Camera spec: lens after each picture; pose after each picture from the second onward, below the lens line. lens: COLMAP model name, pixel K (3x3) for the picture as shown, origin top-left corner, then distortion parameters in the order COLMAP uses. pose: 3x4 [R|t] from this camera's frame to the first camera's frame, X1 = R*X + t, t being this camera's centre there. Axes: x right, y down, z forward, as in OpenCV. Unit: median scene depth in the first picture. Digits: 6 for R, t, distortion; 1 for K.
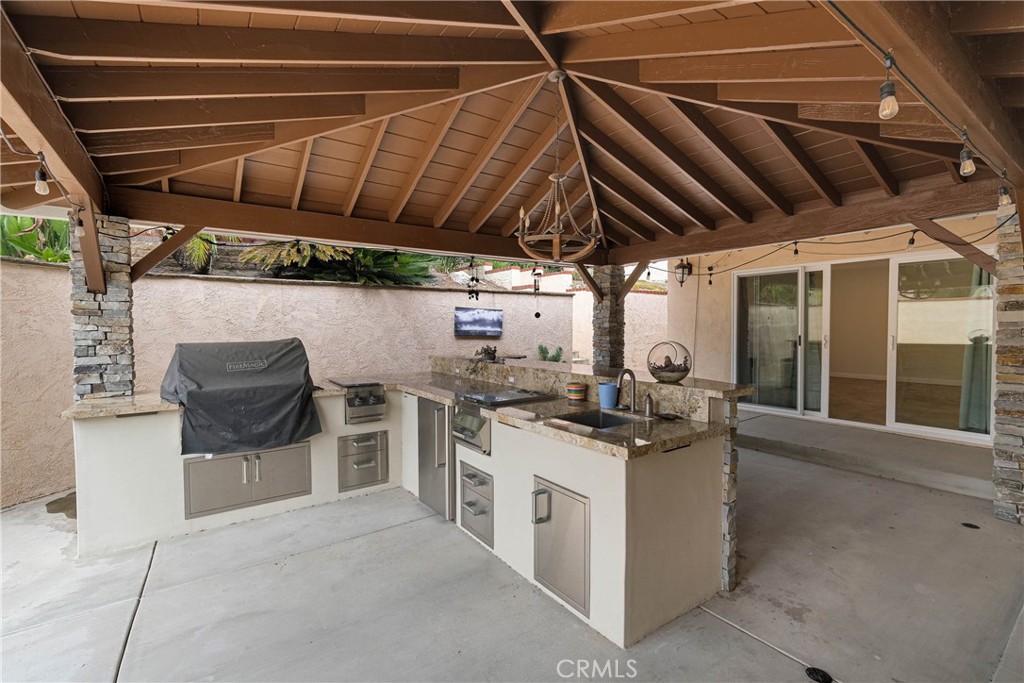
lens RADIAL K [[447.0, 0, 514.0], [0, 447.0, 339.7], [0, 0, 1]] dist [-0.002209, 0.000507]
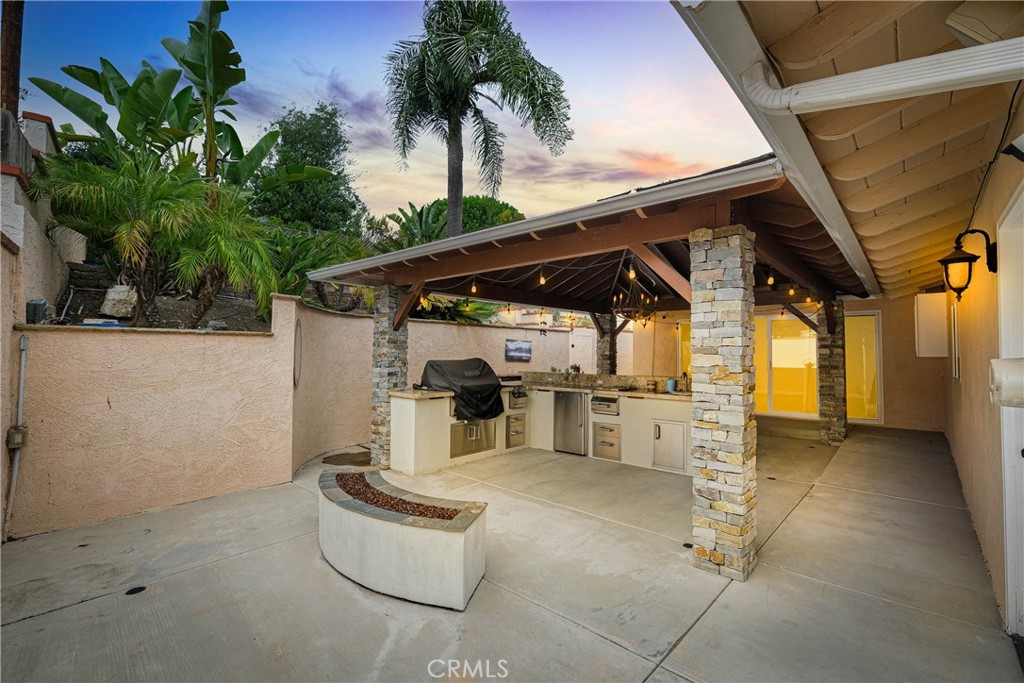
lens RADIAL K [[447.0, 0, 513.4], [0, 447.0, 340.2], [0, 0, 1]] dist [-0.002209, 0.000507]
pose [[0.973966, 0.019272, 0.225875, -0.700372], [-0.005418, 0.998074, -0.061796, 0.030481], [-0.226631, 0.058963, 0.972194, -0.639580]]
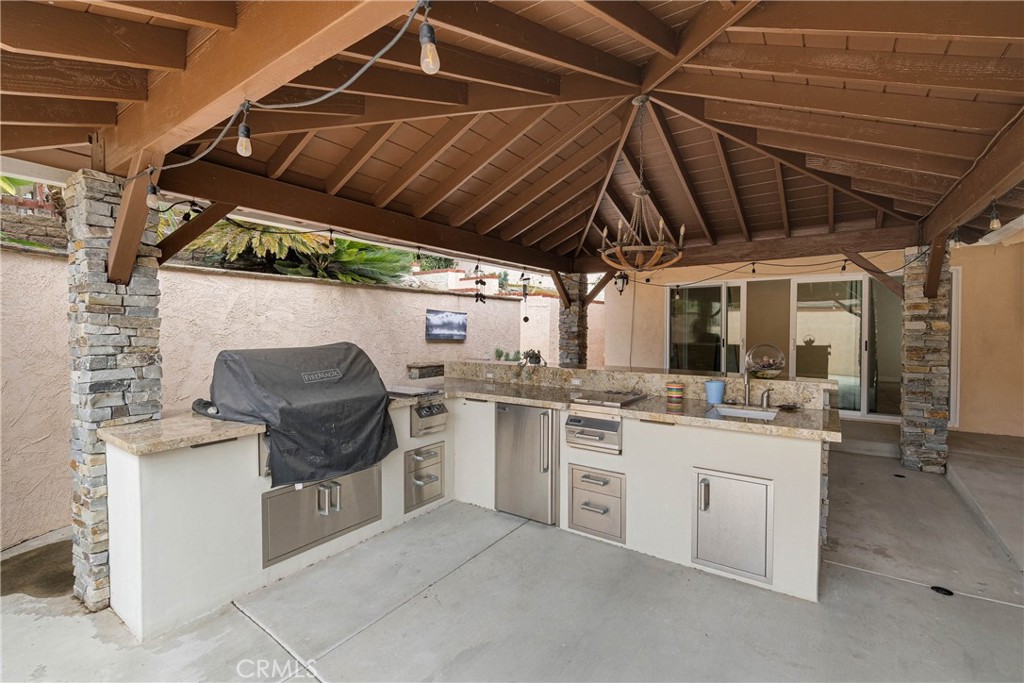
lens RADIAL K [[447.0, 0, 511.9], [0, 447.0, 340.5], [0, 0, 1]] dist [-0.002209, 0.000507]
pose [[0.943600, -0.002770, 0.331076, -0.448305], [0.004648, 0.999977, -0.004881, -0.002218], [-0.331055, 0.006144, 0.943592, 0.068527]]
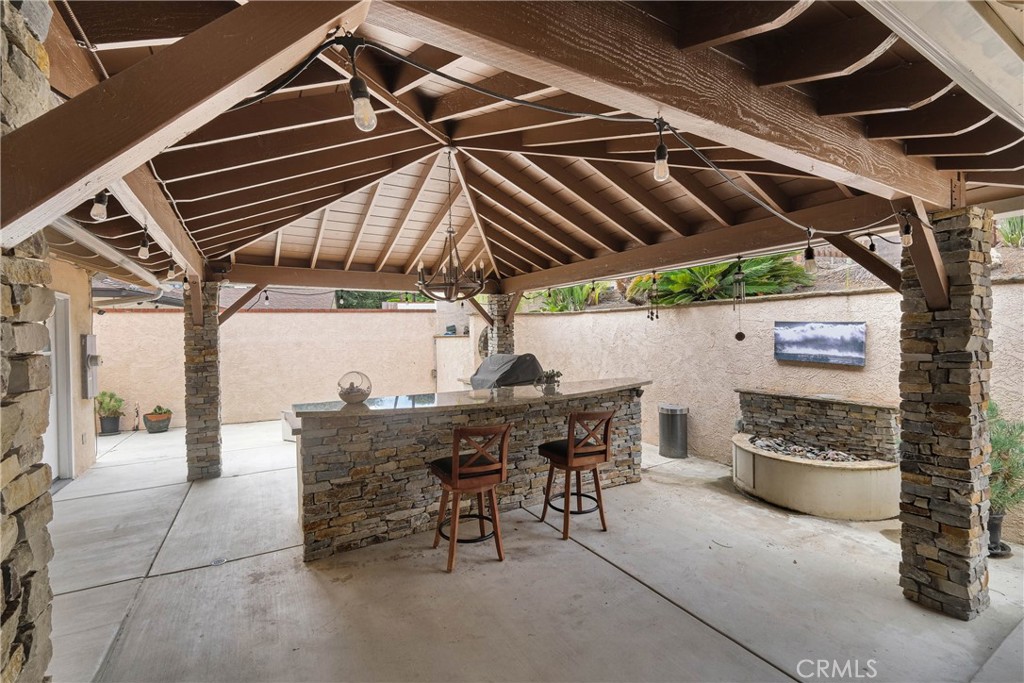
lens RADIAL K [[447.0, 0, 509.0], [0, 447.0, 339.0], [0, 0, 1]] dist [-0.002209, 0.000507]
pose [[-0.092921, 0.015550, -0.995552, 1.052420], [-0.021300, 0.999618, 0.017602, -0.077696], [0.995446, 0.022841, -0.092555, 1.024228]]
